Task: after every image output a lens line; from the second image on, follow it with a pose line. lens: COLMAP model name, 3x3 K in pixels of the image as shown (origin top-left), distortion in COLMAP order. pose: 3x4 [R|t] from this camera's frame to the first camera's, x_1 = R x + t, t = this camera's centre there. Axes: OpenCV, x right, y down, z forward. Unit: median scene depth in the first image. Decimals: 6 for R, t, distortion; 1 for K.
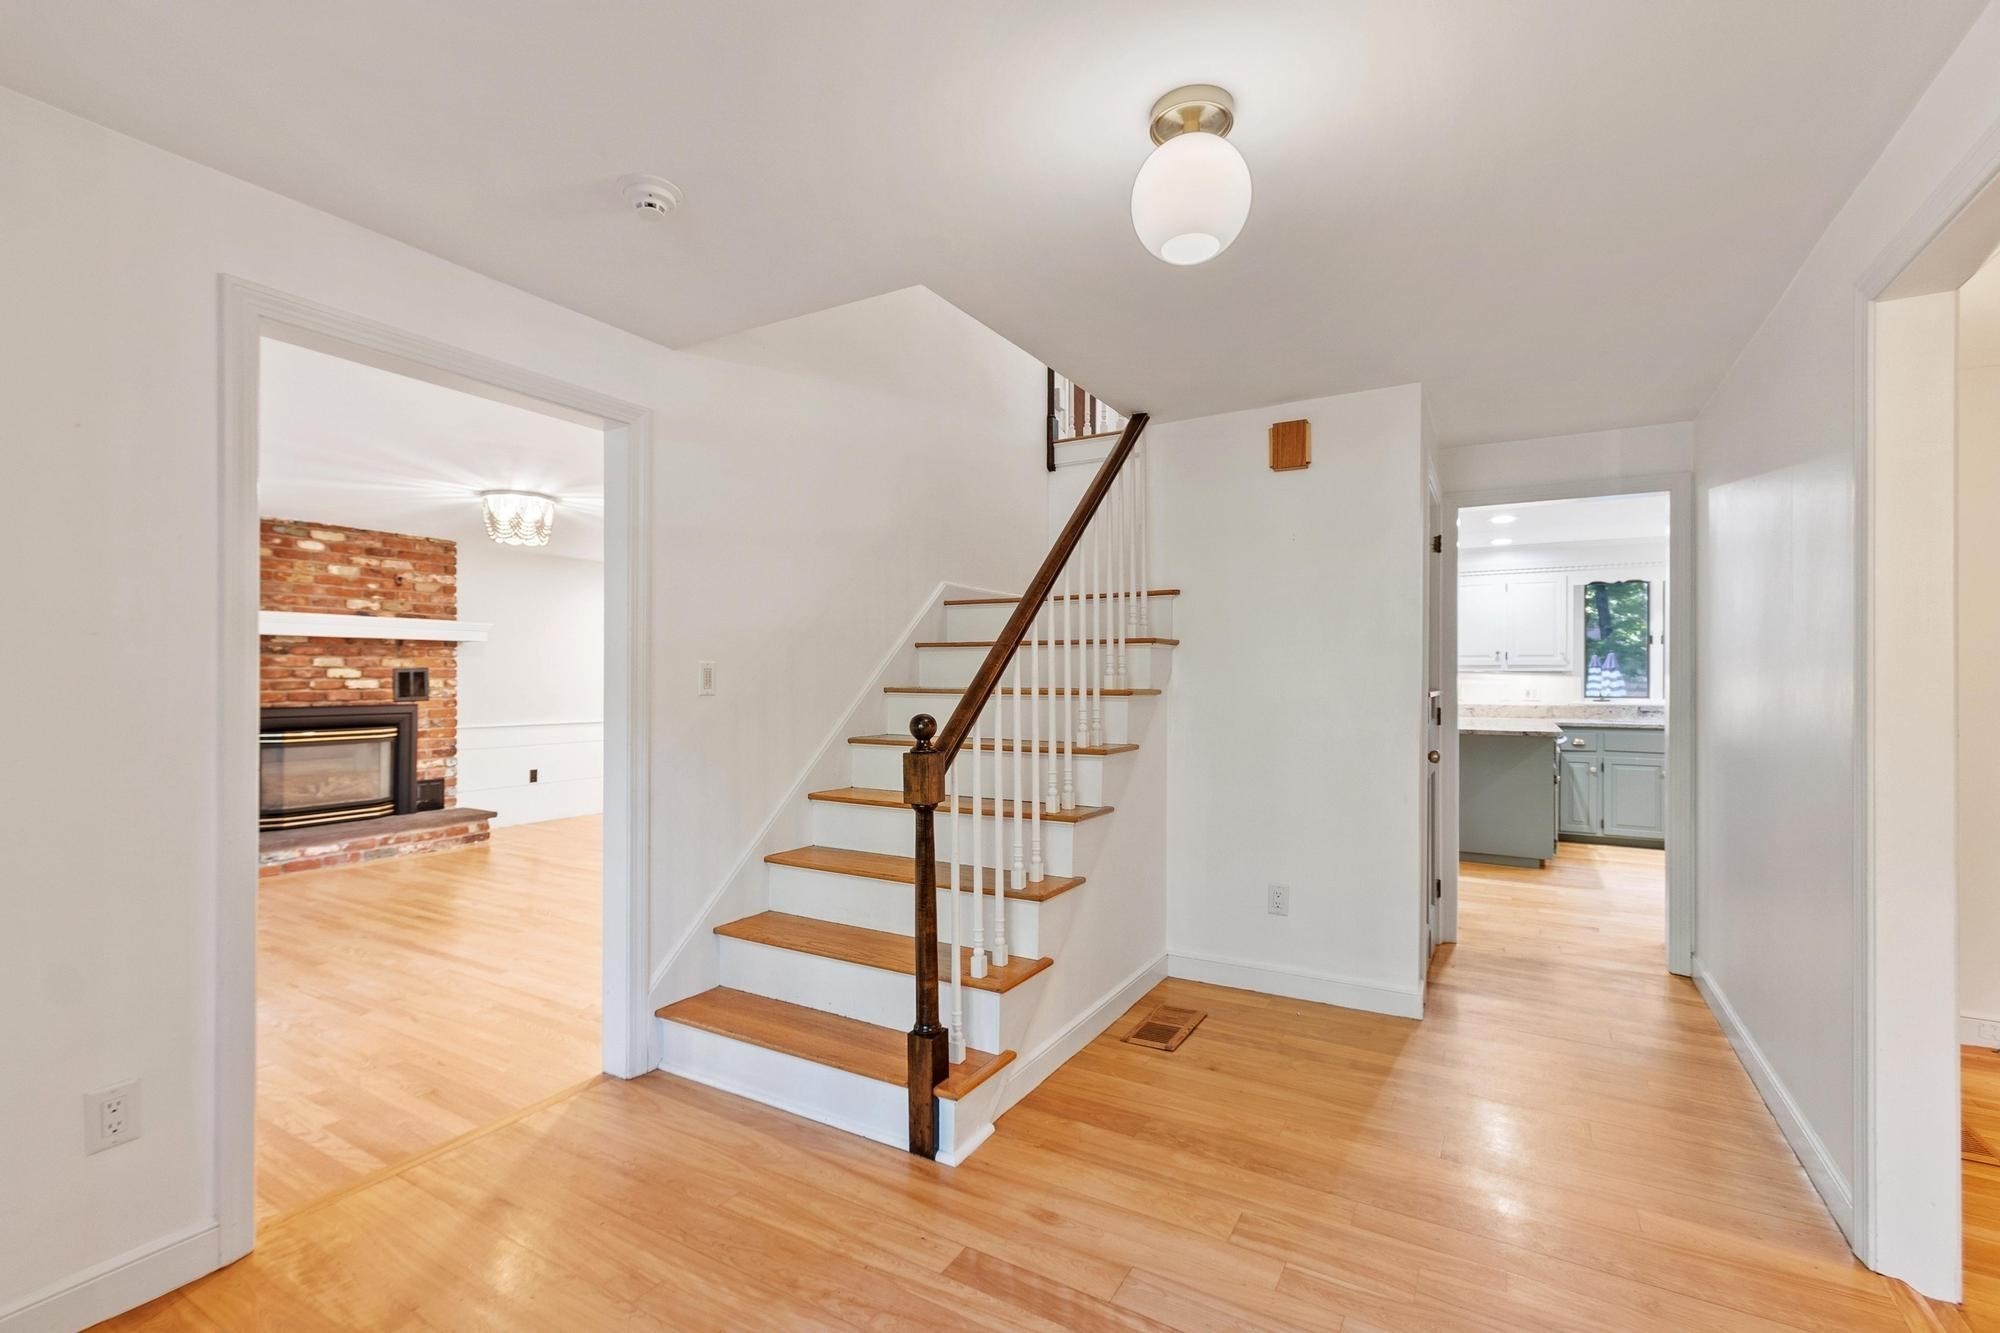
lens RADIAL K [[870.7, 0, 998.2], [0, 870.7, 670.6], [0, 0, 1]] dist [0.003734, -0.001280]
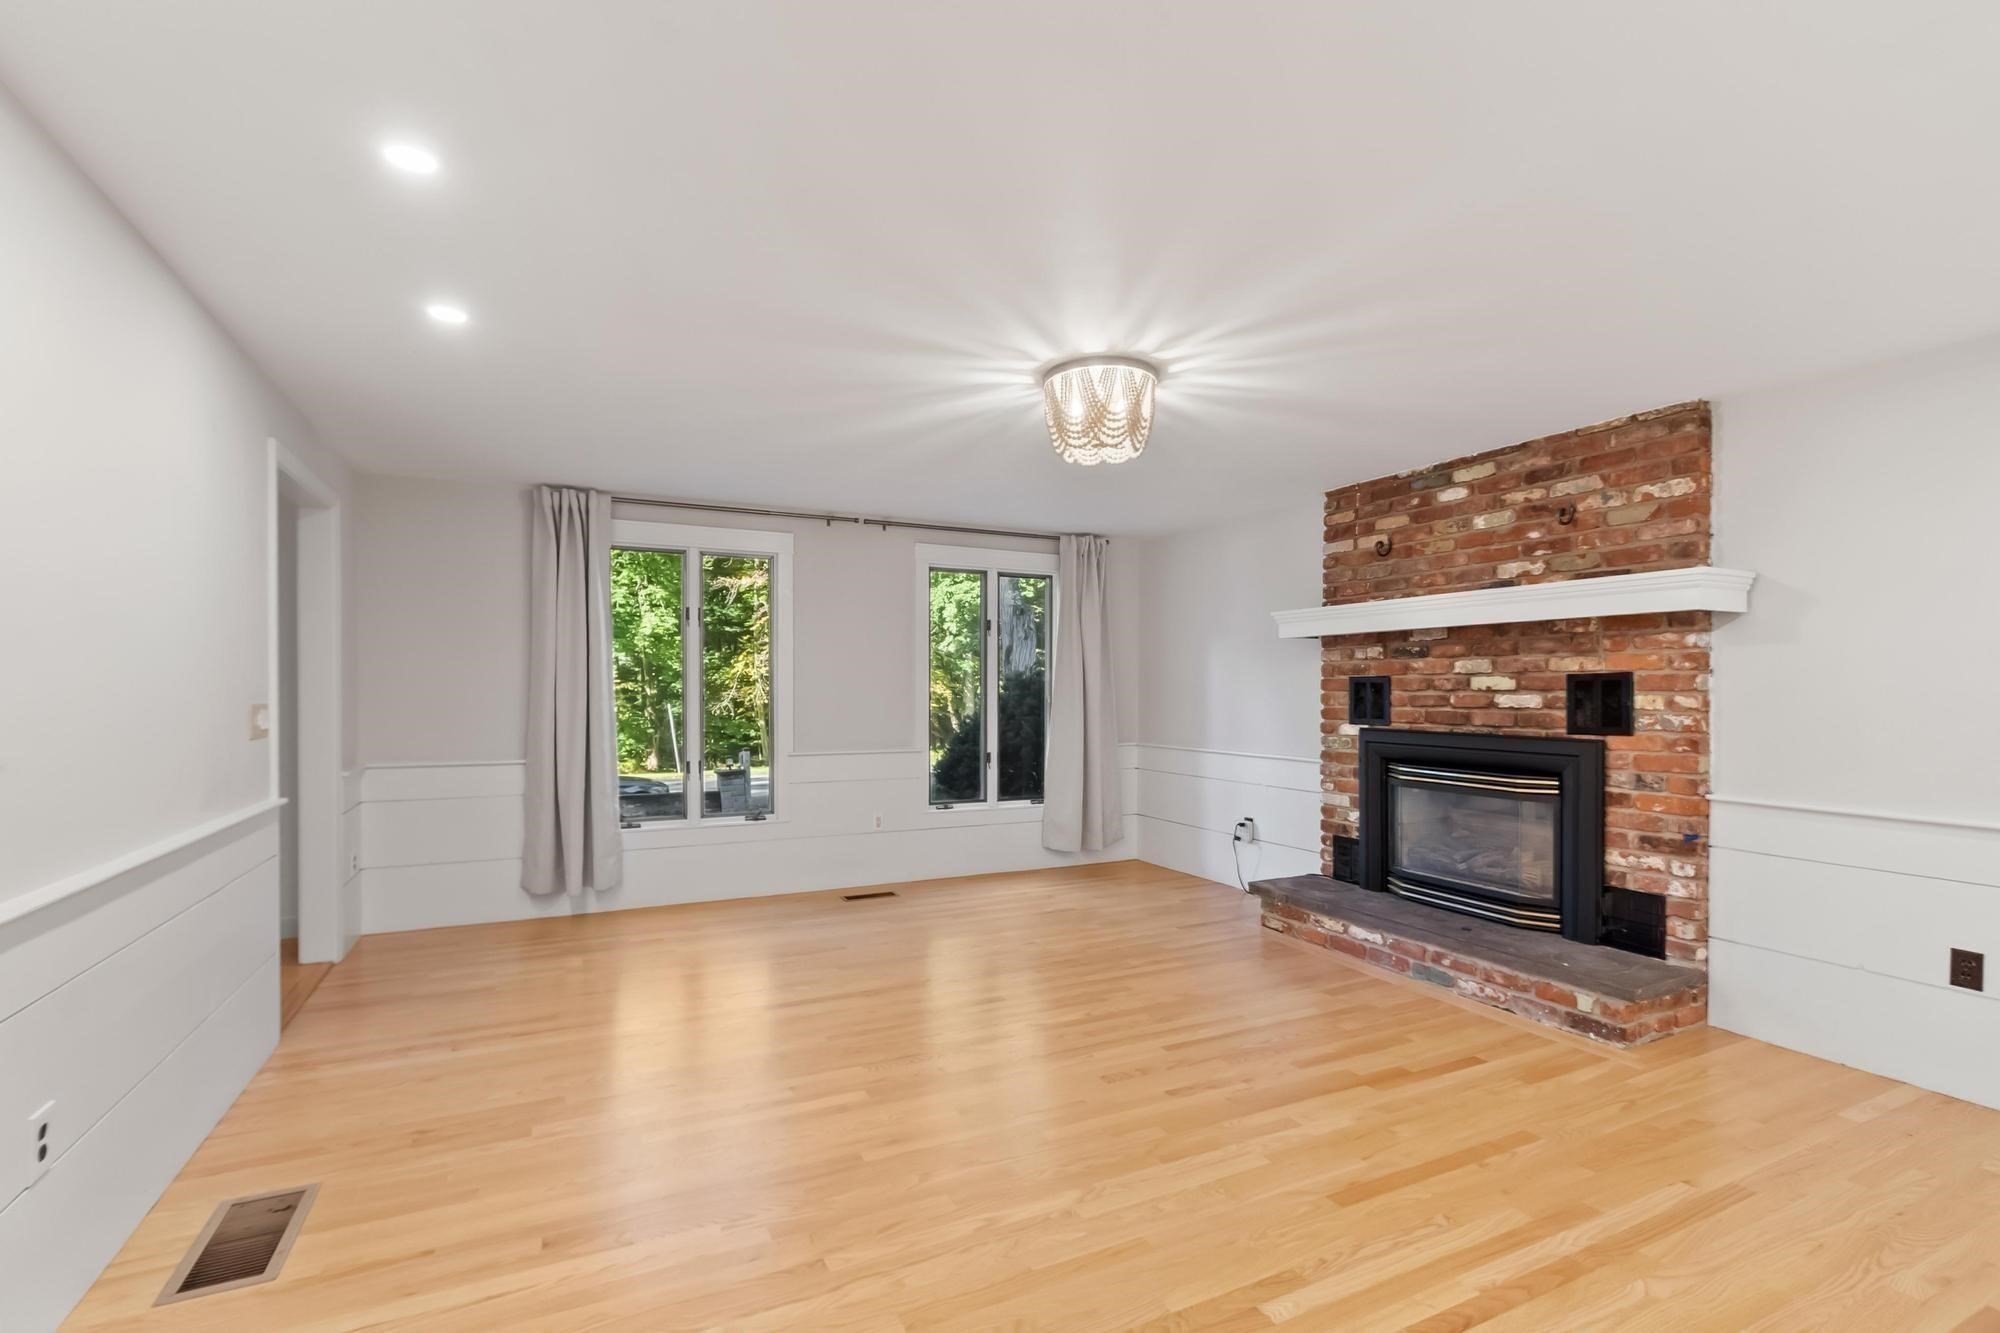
lens RADIAL K [[870.7, 0, 953.7], [0, 870.7, 698.0], [0, 0, 1]] dist [0.003734, -0.001280]
pose [[-0.575559, 0.005369, -0.817743, -0.009950], [0.000919, 0.999982, 0.005919, 0.009340], [0.817760, 0.002655, -0.575553, 1.007555]]
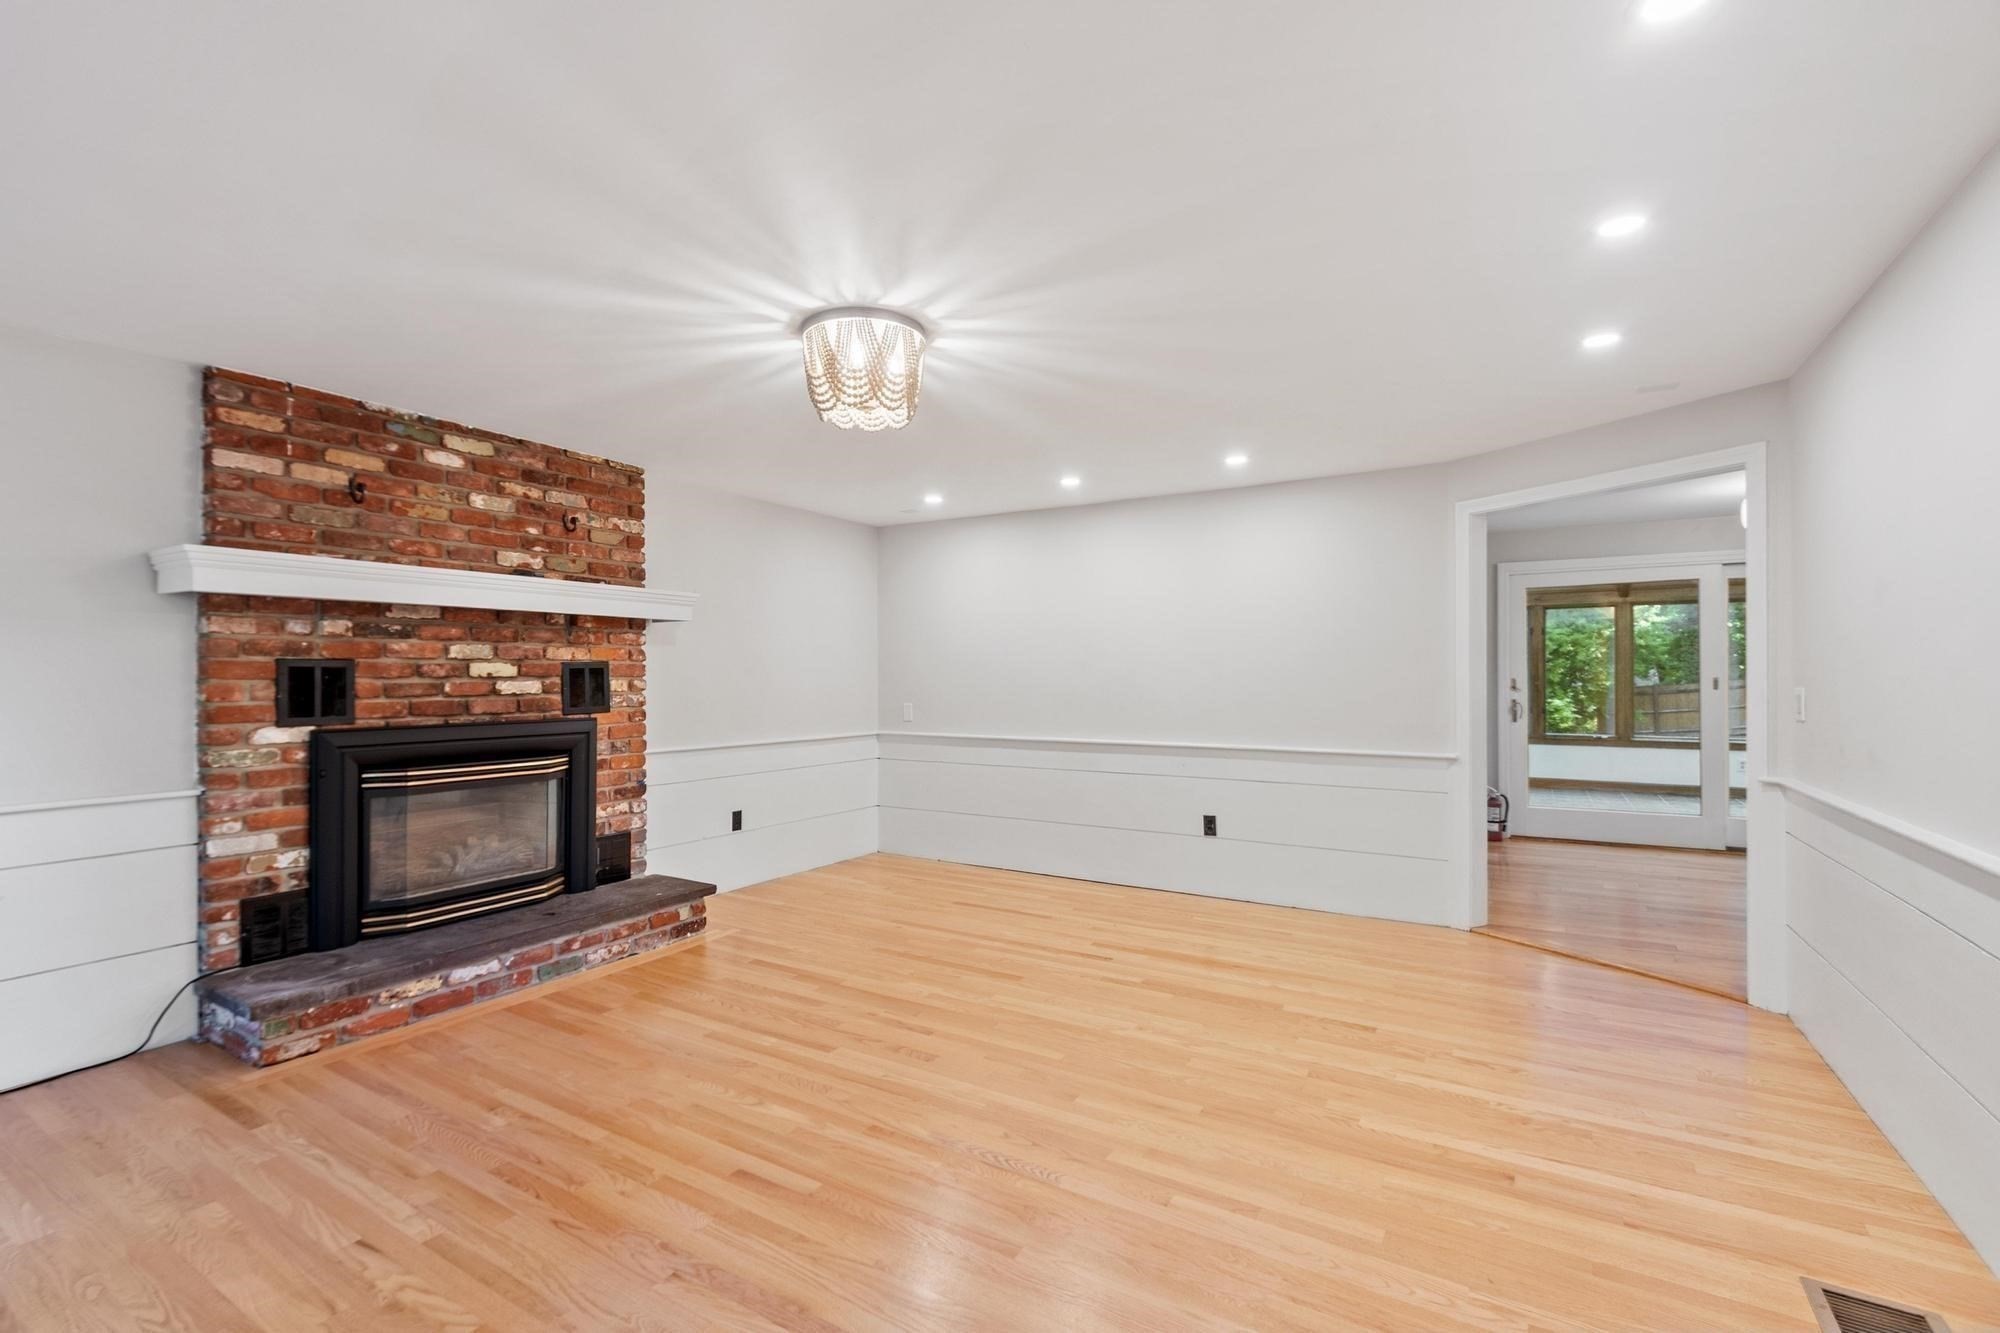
lens RADIAL K [[870.7, 0, 1002.8], [0, 870.7, 669.1], [0, 0, 1]] dist [0.003734, -0.001280]
pose [[0.999823, -0.005557, -0.017957, -0.364873], [0.005521, 0.999983, -0.002065, 0.005727], [0.017968, 0.001965, 0.999837, 0.375670]]
